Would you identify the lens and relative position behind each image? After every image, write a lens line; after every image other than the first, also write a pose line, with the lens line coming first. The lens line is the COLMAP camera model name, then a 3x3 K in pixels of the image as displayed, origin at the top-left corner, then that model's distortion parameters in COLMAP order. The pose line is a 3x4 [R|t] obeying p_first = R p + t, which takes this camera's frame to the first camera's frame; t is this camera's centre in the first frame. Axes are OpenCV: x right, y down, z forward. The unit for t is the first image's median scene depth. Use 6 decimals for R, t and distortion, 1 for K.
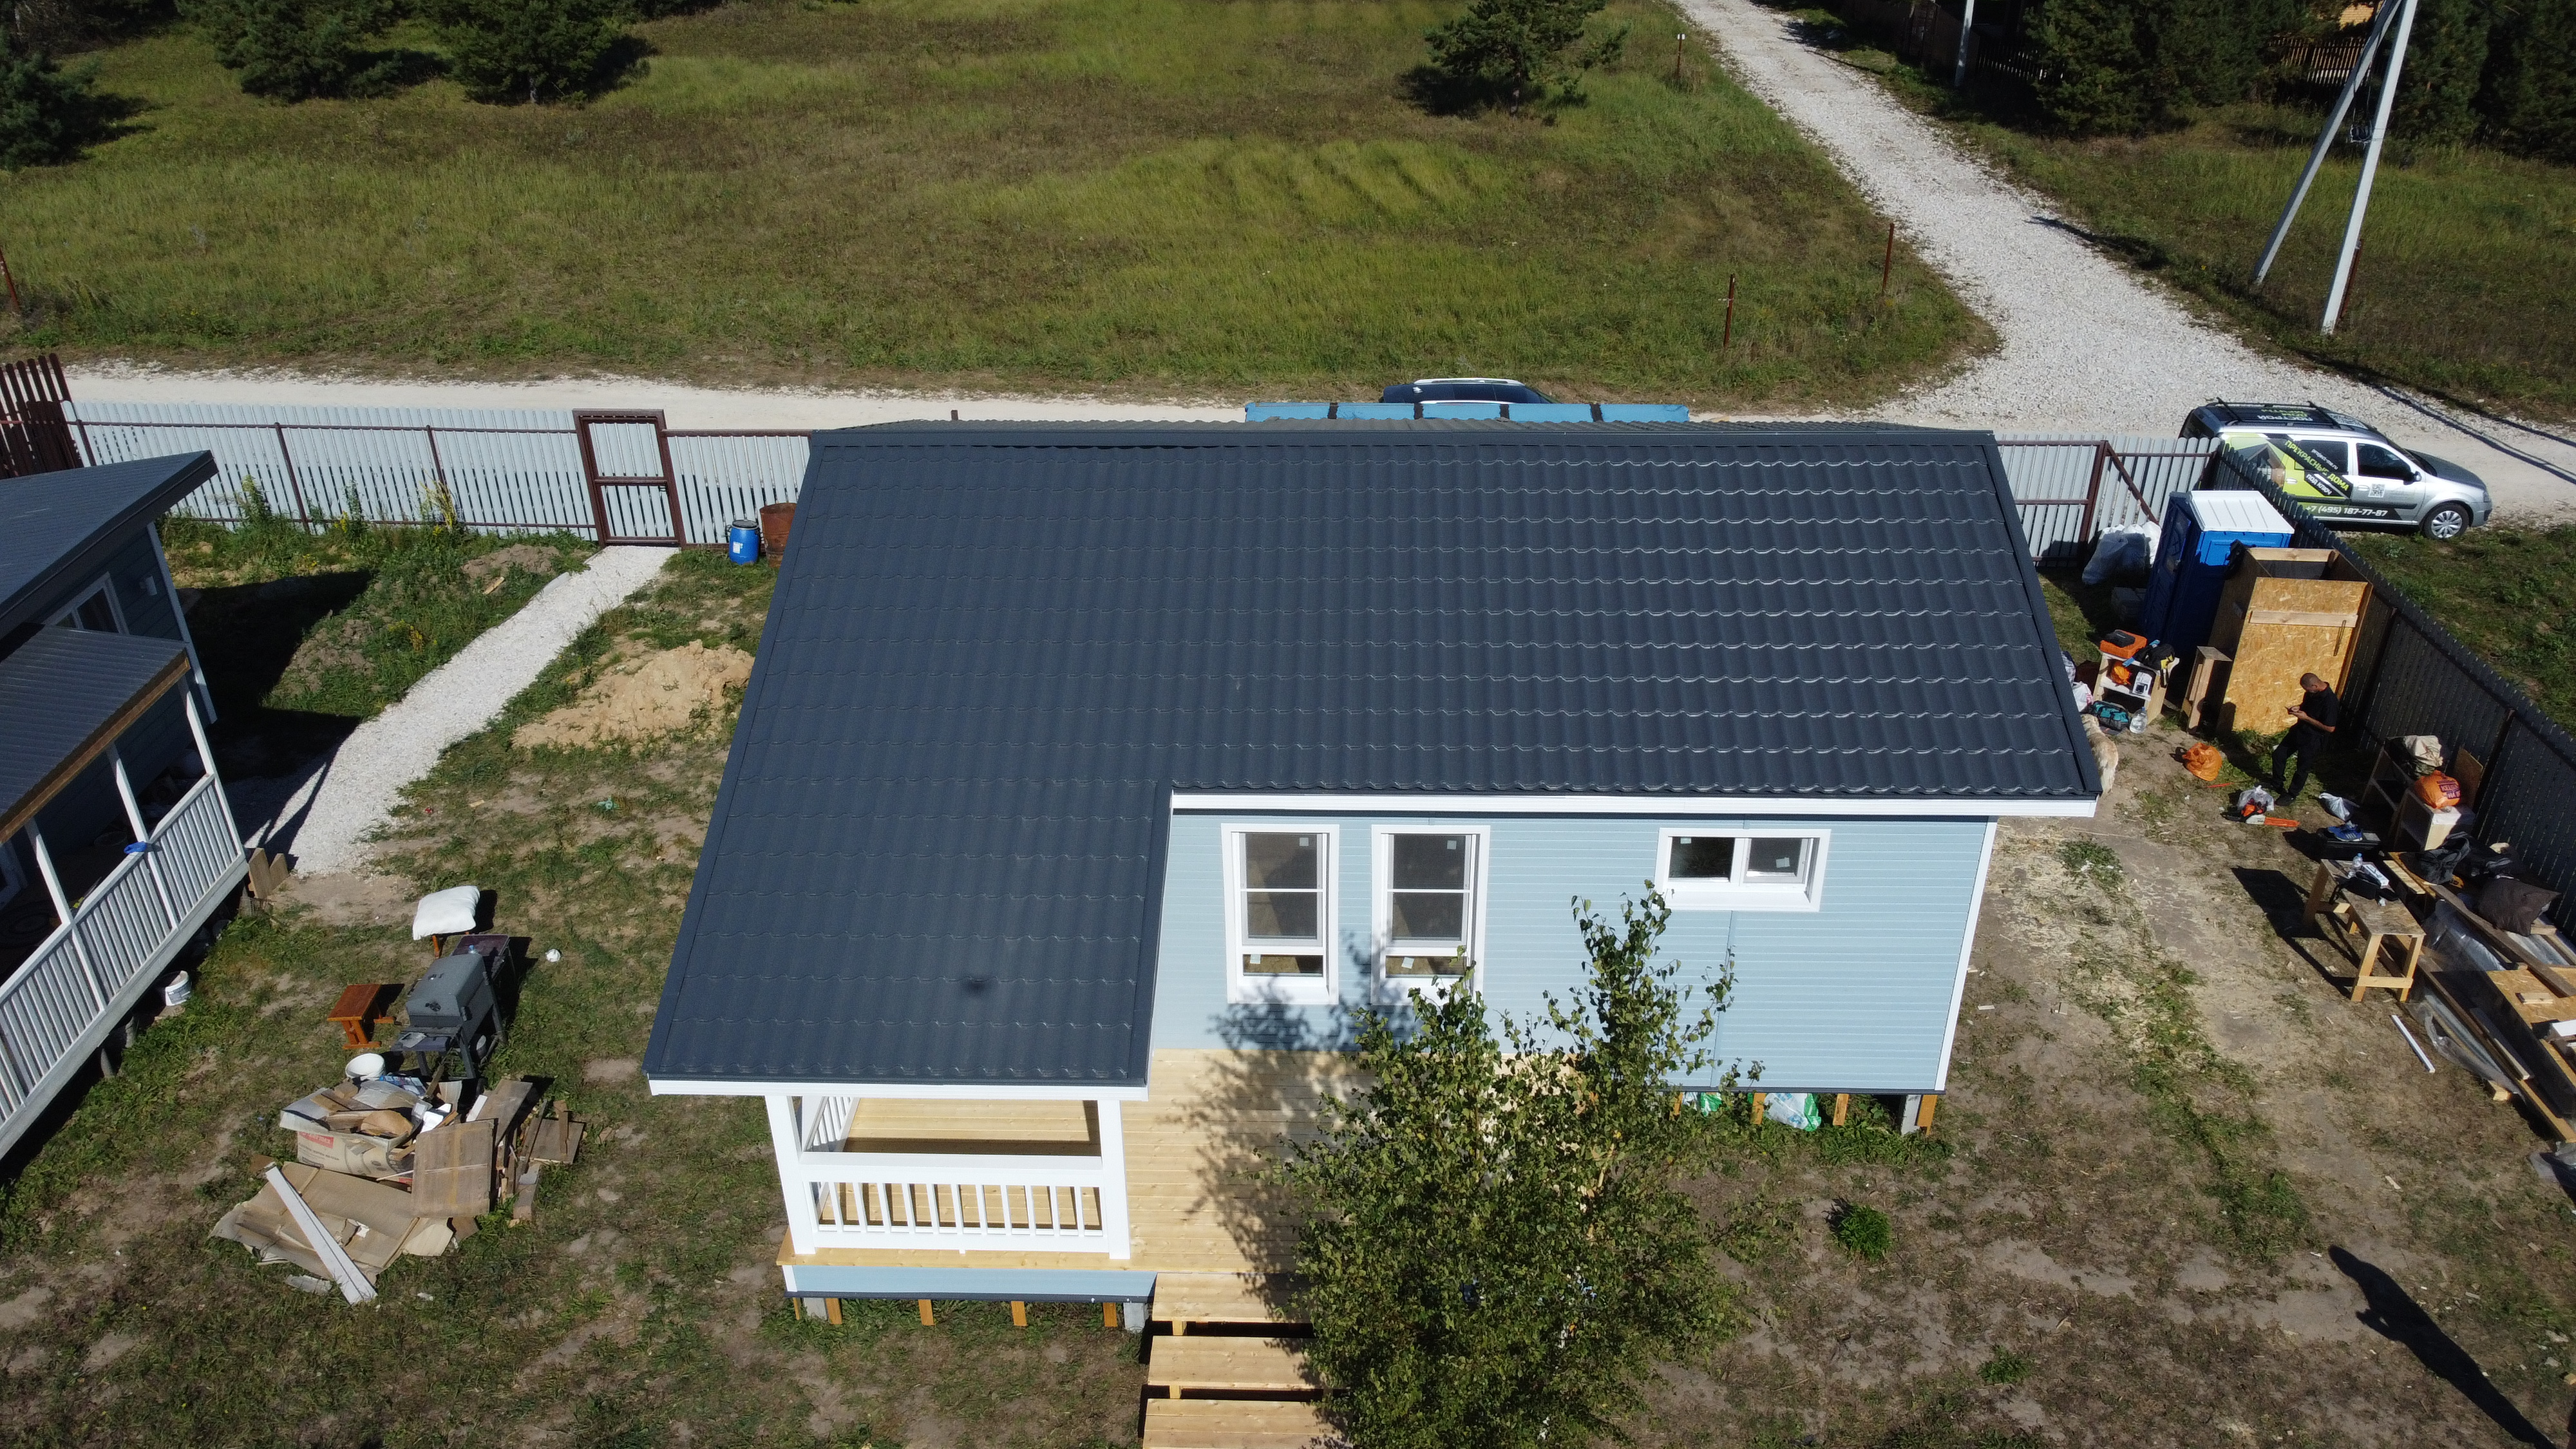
lens RADIAL K [[1990.7, 0, 1288.0], [0, 1990.7, 724.5], [0, 0, 1]] dist [0.001038, 0.000791]
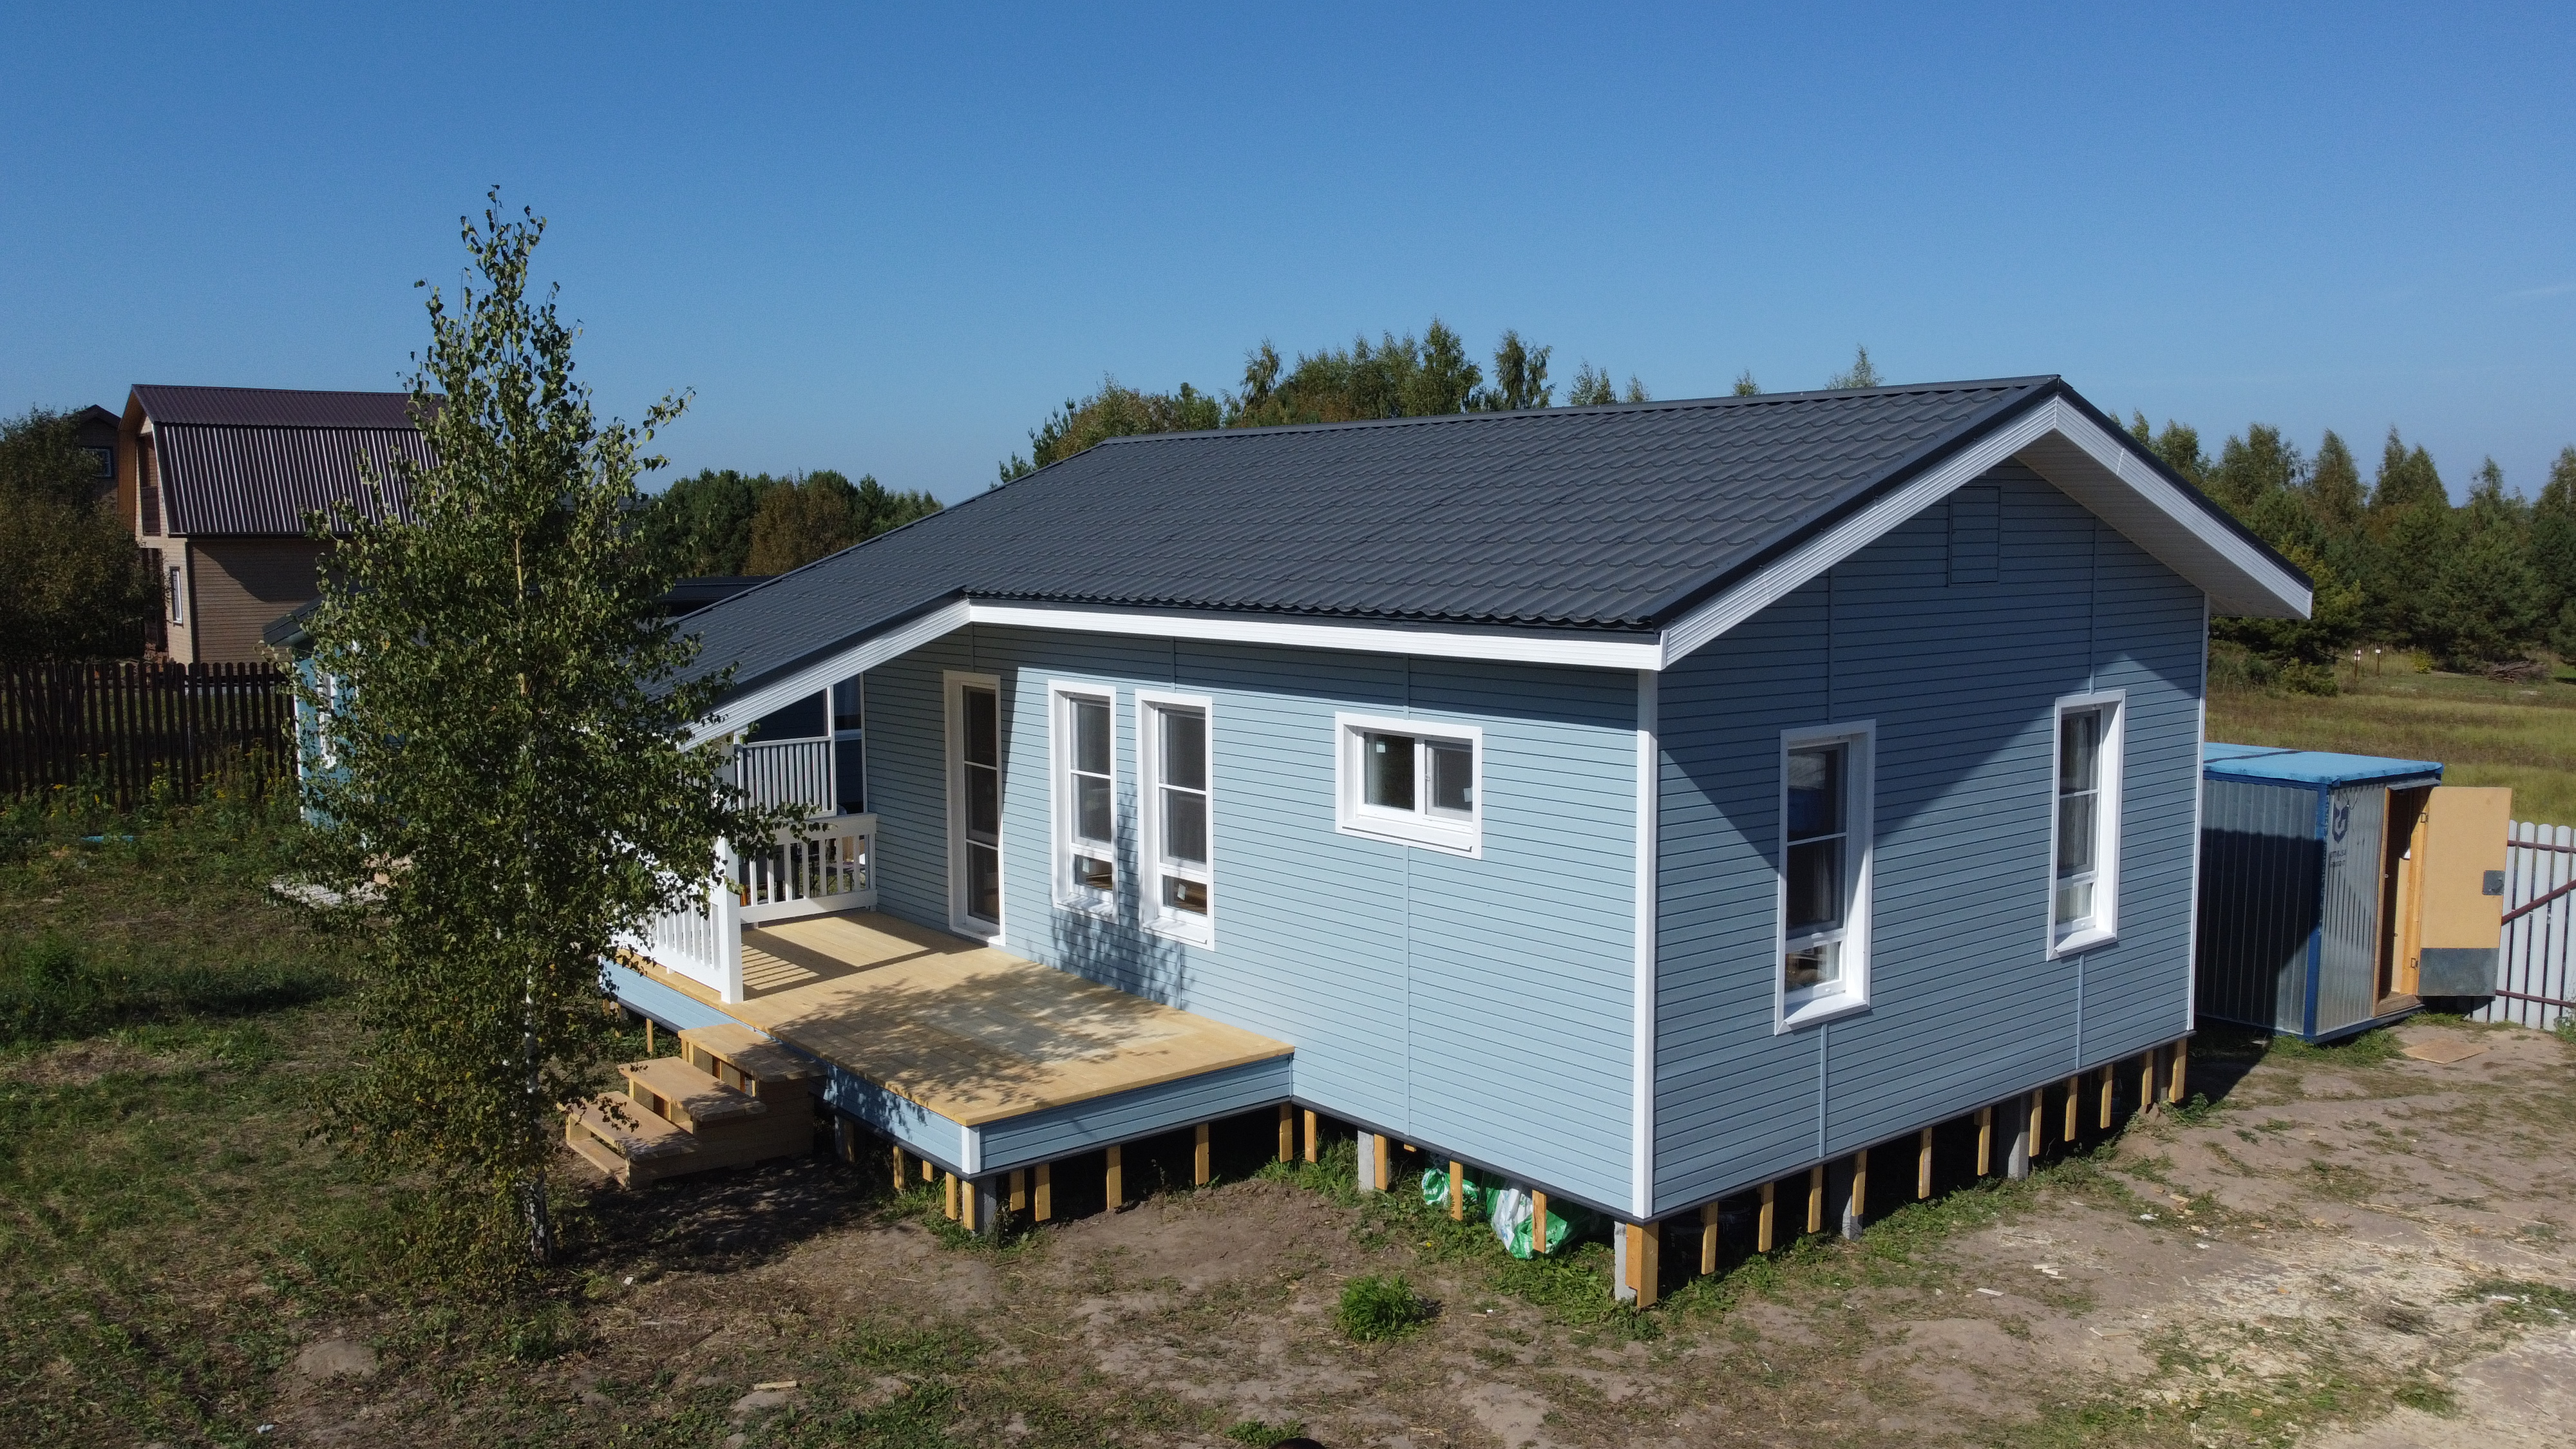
lens RADIAL K [[1990.7, 0, 1288.0], [0, 1990.7, 724.5], [0, 0, 1]] dist [0.001038, 0.000791]
pose [[0.654226, 0.085357, -0.751467, 0.738183], [-0.383828, 0.893614, -0.232657, 0.238973], [0.651663, 0.440644, 0.617388, 0.459837]]
